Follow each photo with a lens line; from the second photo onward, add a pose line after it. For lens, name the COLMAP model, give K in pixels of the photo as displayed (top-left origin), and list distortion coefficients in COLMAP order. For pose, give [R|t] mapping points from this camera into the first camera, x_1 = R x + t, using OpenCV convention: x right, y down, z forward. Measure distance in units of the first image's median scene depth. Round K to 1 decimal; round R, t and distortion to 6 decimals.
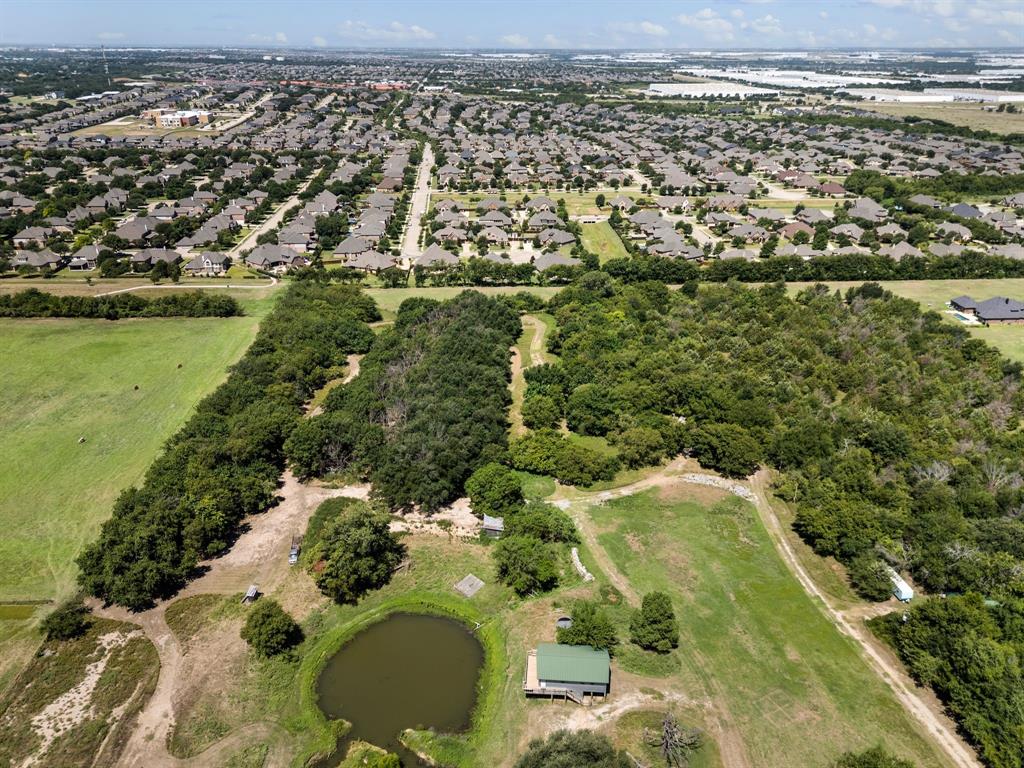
lens RADIAL K [[755.0, 0, 512.0], [0, 755.0, 384.0], [0, 0, 1]] dist [0.076978, -0.075988]
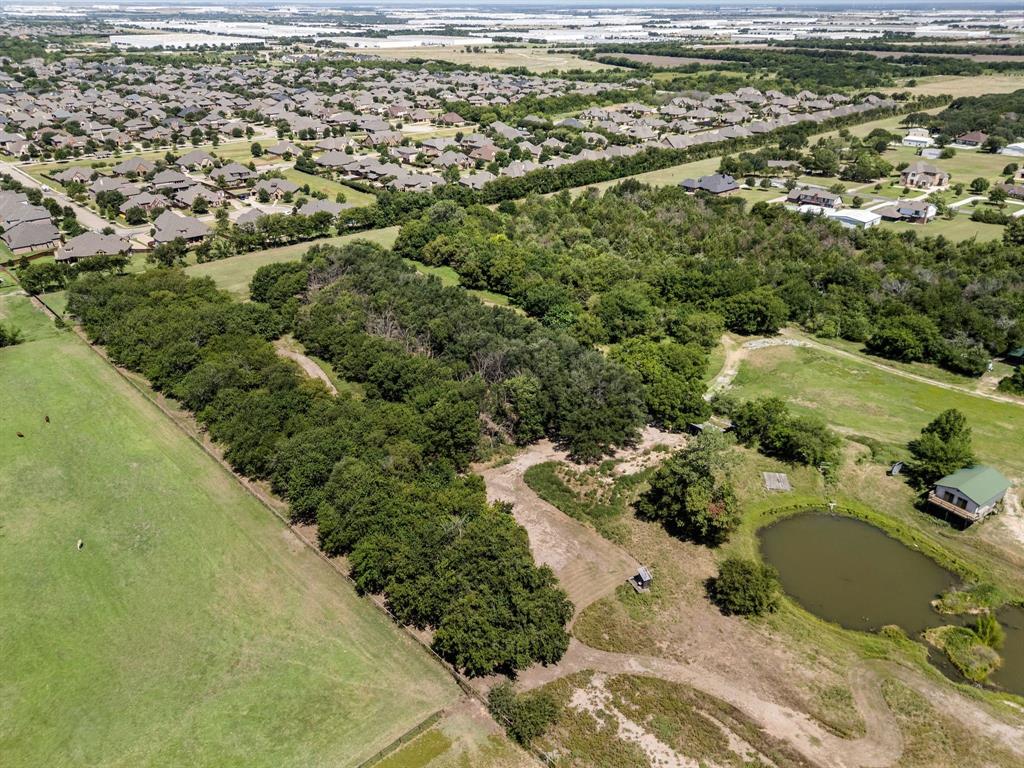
lens RADIAL K [[755.0, 0, 512.0], [0, 755.0, 384.0], [0, 0, 1]] dist [0.076978, -0.075988]
pose [[0.782038, -0.281484, 0.556043, -0.350692], [0.254625, 0.958641, 0.127177, -0.025861], [-0.568843, 0.042125, 0.821366, 0.168417]]
